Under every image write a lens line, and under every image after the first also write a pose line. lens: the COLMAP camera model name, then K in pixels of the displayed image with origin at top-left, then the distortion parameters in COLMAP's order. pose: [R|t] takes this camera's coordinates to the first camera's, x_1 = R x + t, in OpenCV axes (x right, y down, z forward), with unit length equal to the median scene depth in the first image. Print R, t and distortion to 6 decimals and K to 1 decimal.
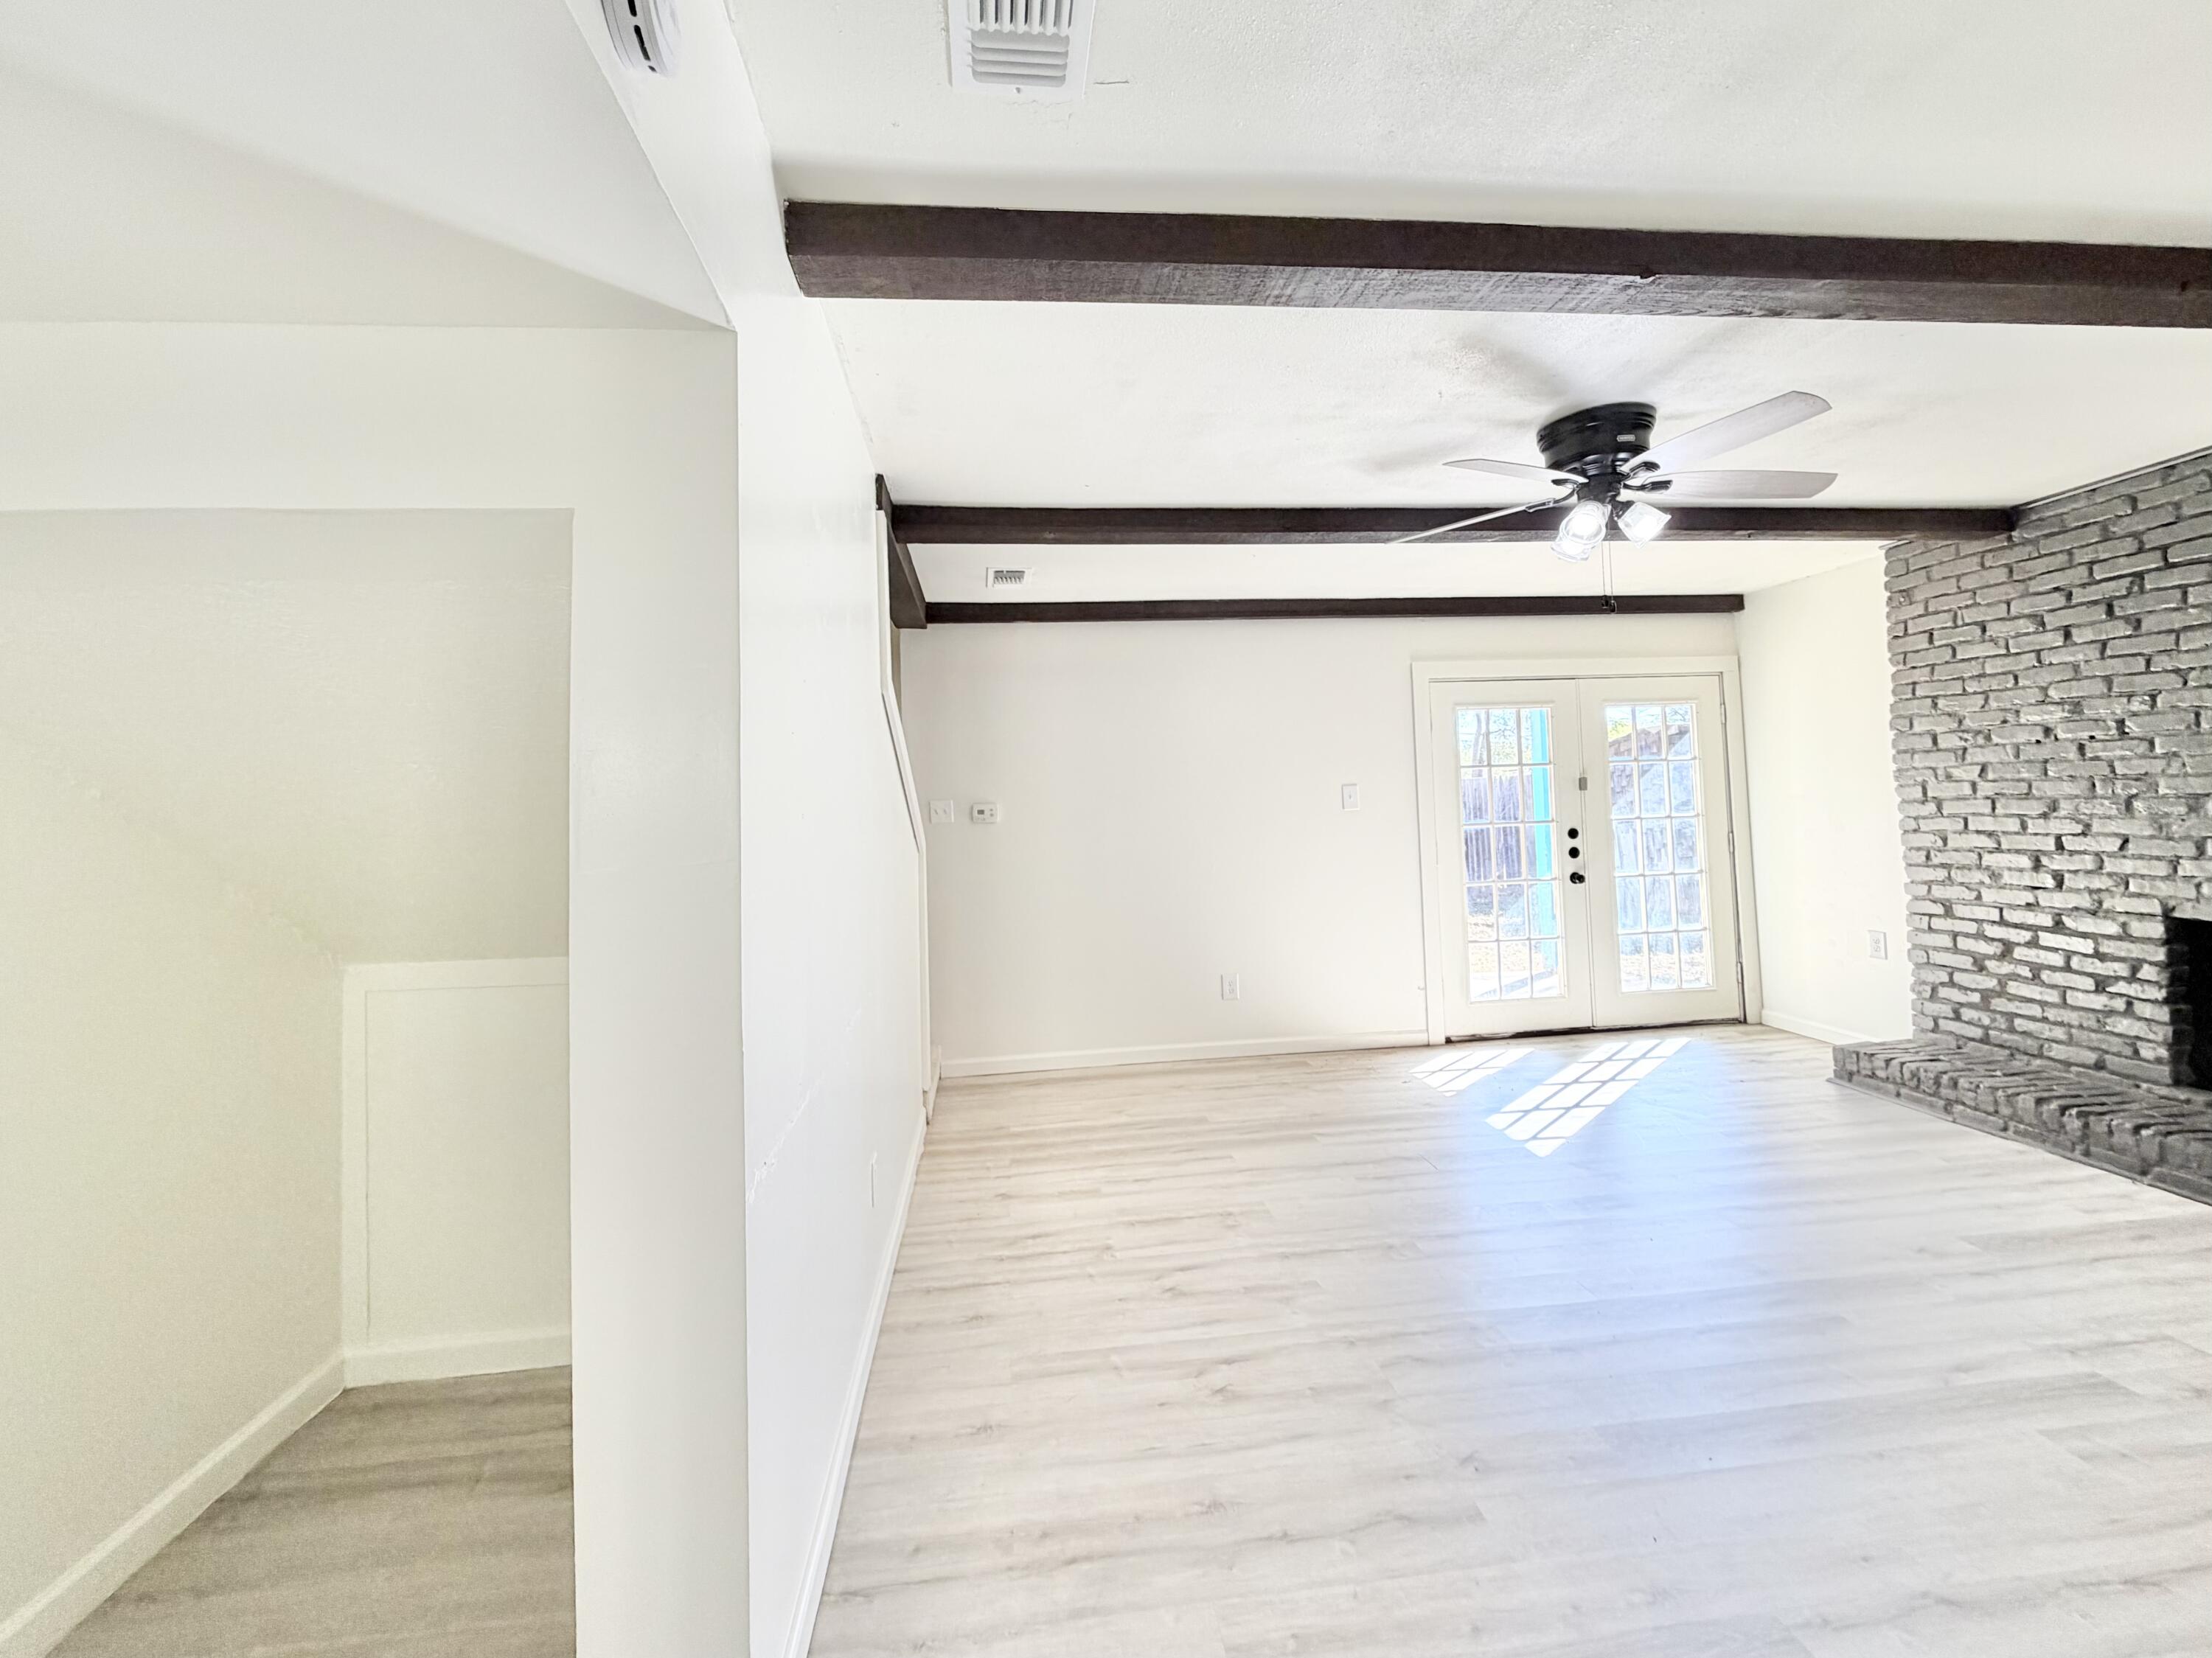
lens RADIAL K [[878.2, 0, 1107.7], [0, 878.2, 813.2], [0, 0, 1]] dist [0.001429, -0.000572]
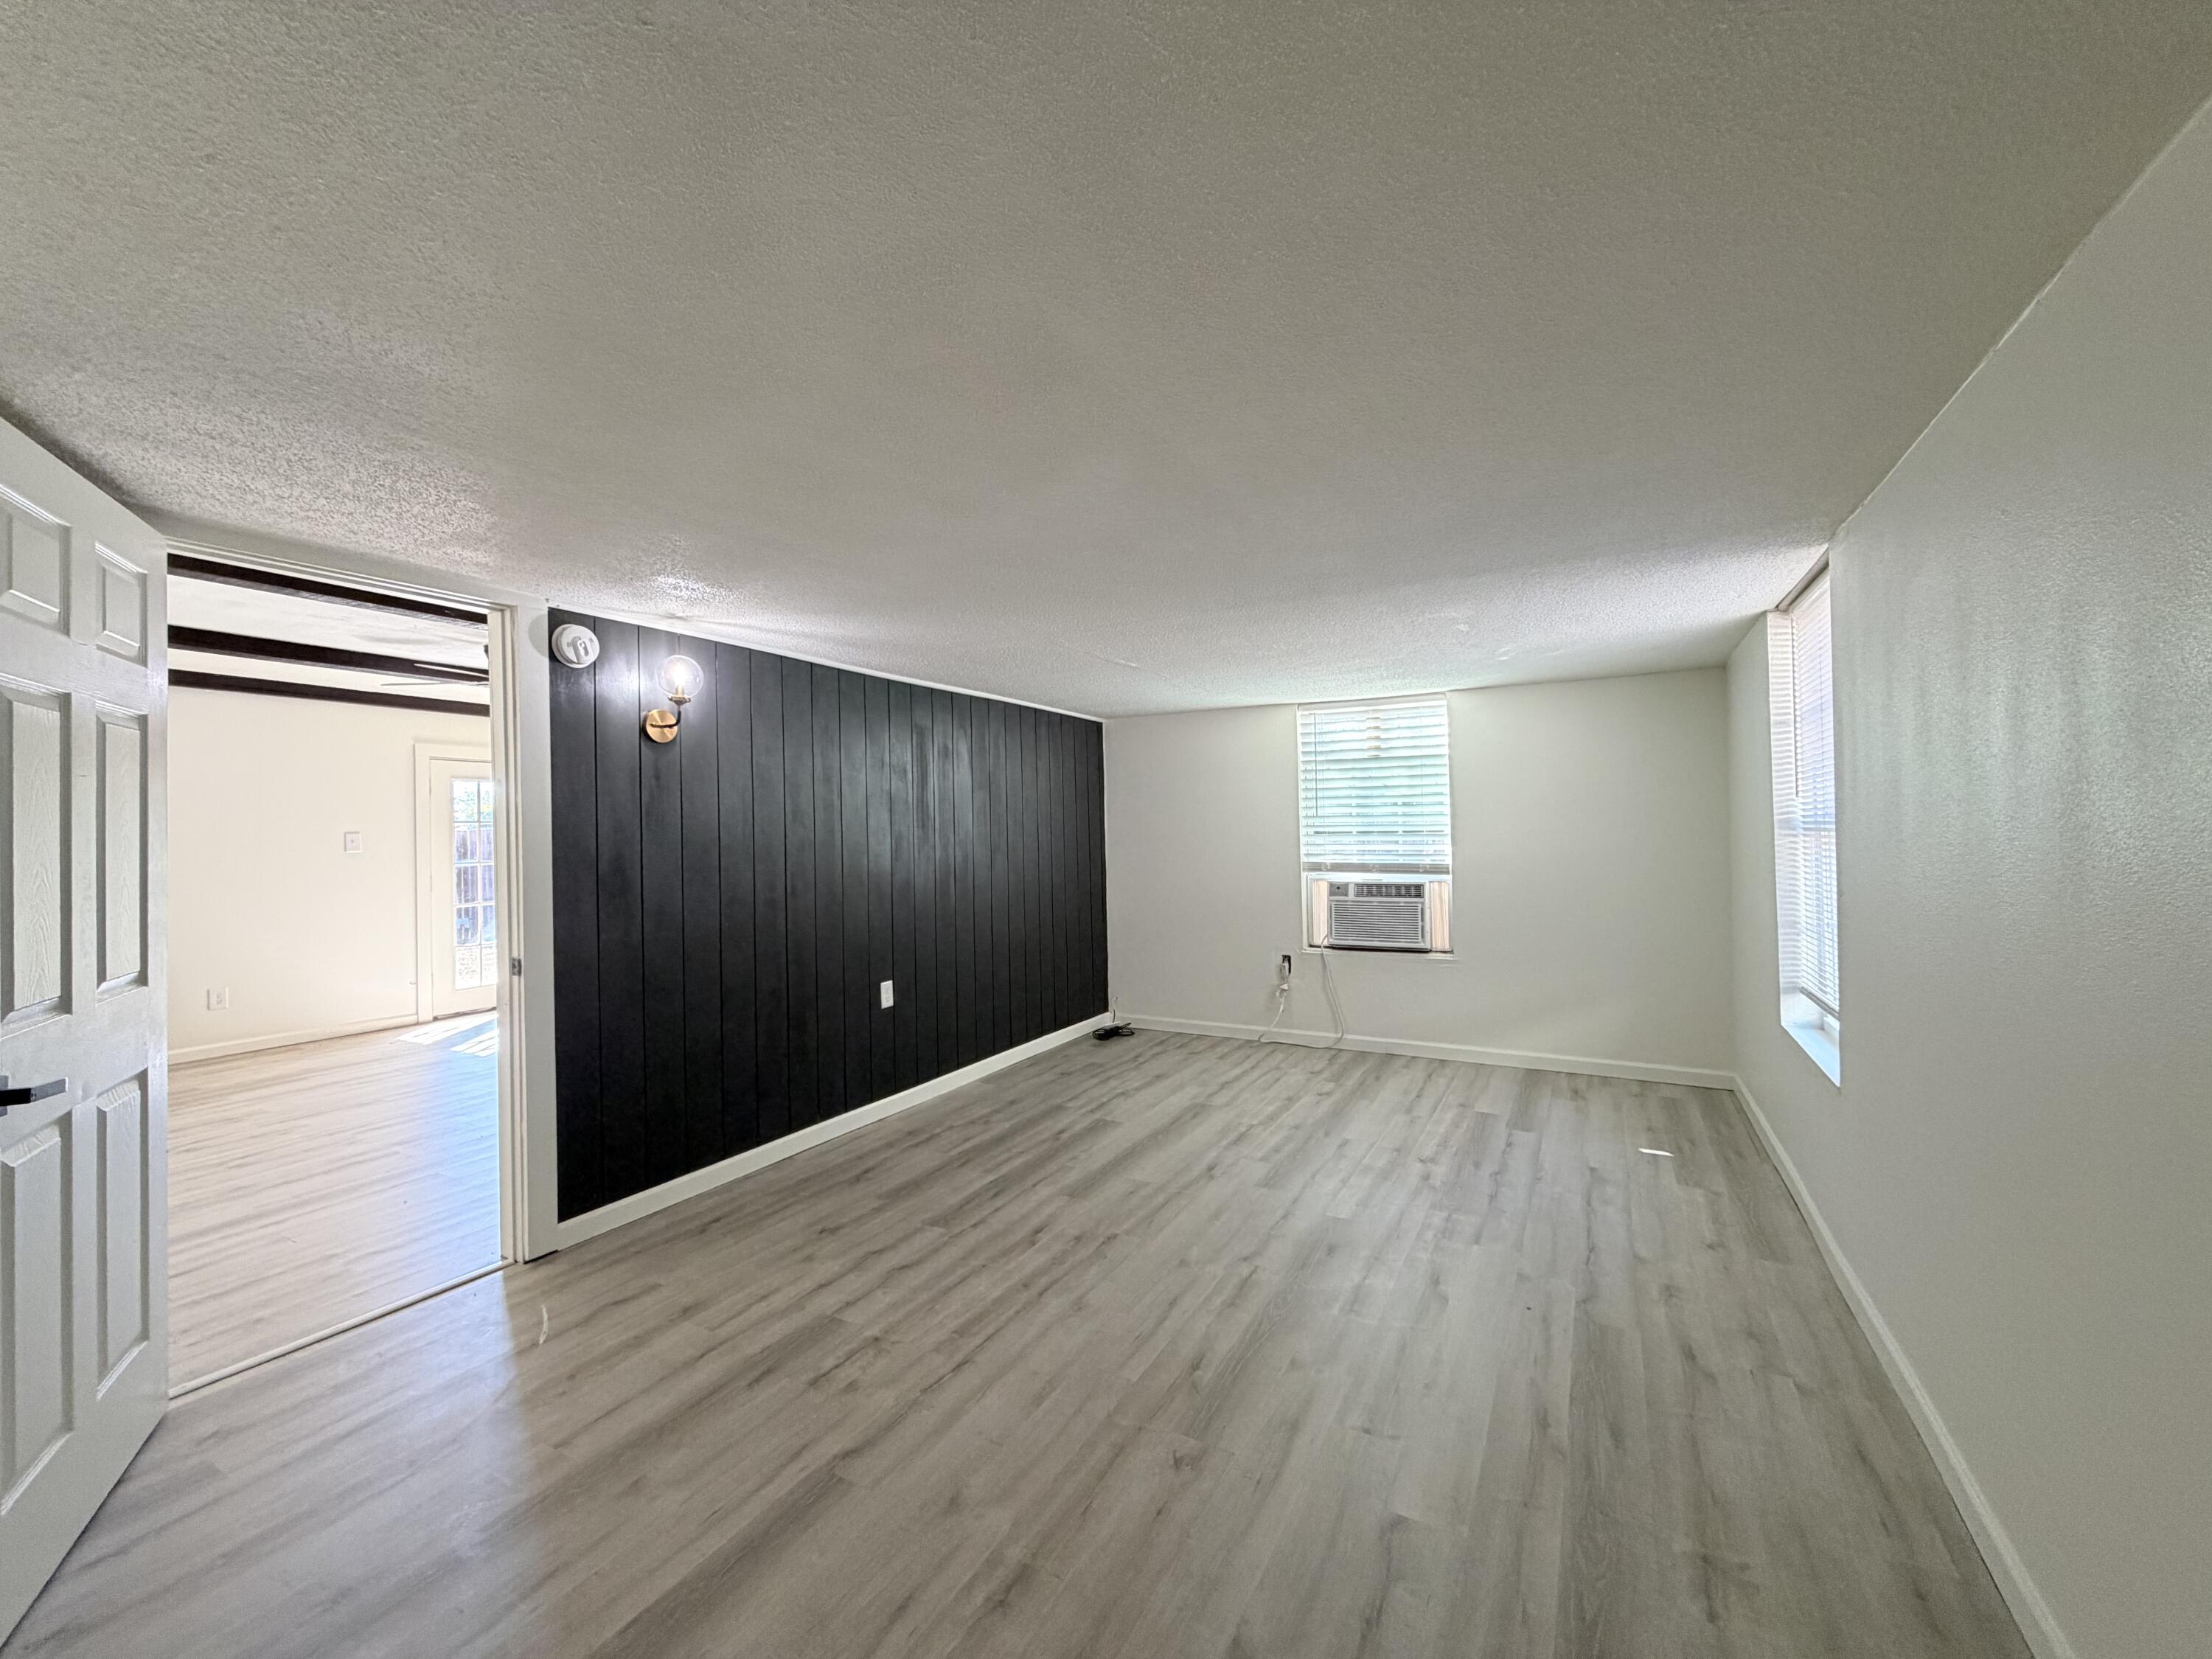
lens RADIAL K [[878.3, 0, 1092.5], [0, 878.3, 827.9], [0, 0, 1]] dist [0.001429, -0.000572]
pose [[0.580569, 0.044810, 0.812977, -0.461608], [-0.005929, 0.998691, -0.050812, 0.070556], [-0.814189, 0.024680, 0.580075, -2.003852]]
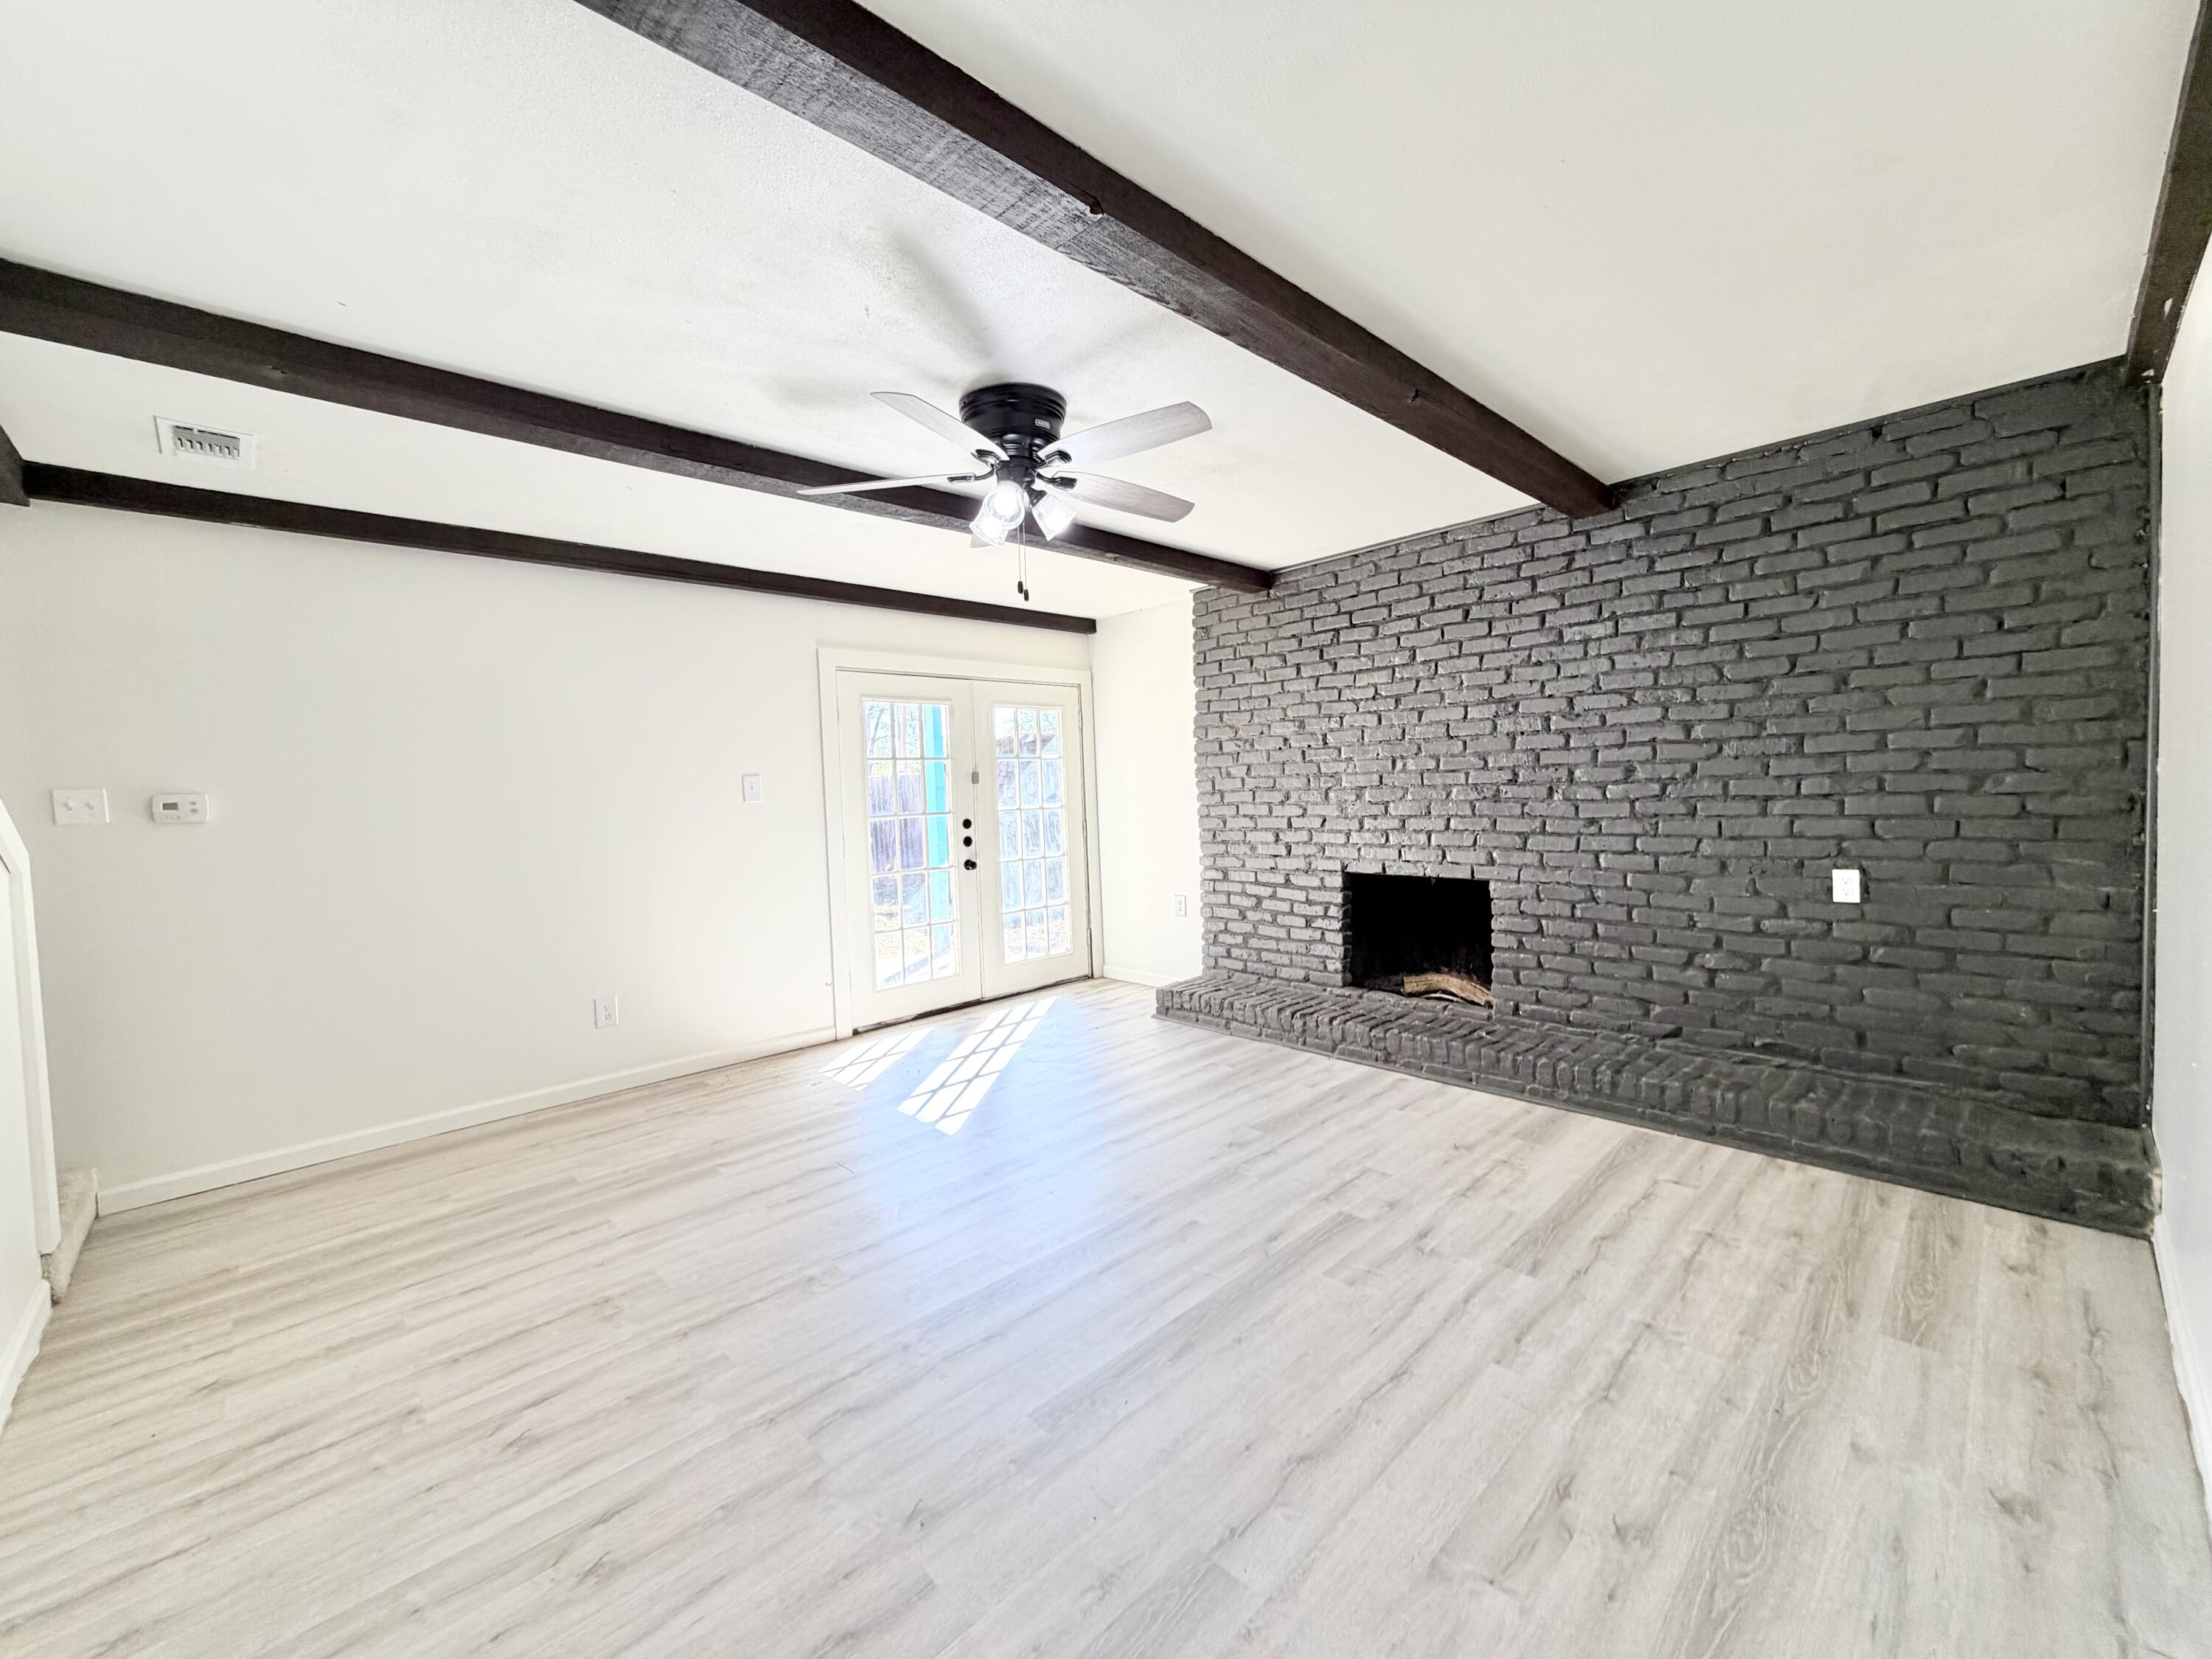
lens RADIAL K [[878.3, 0, 1116.8], [0, 878.3, 820.3], [0, 0, 1]] dist [0.001429, -0.000572]
pose [[0.786112, -0.014312, 0.617918, 0.014722], [0.006144, 0.999863, 0.015342, 0.007306], [-0.618053, -0.008264, 0.786093, 0.081684]]
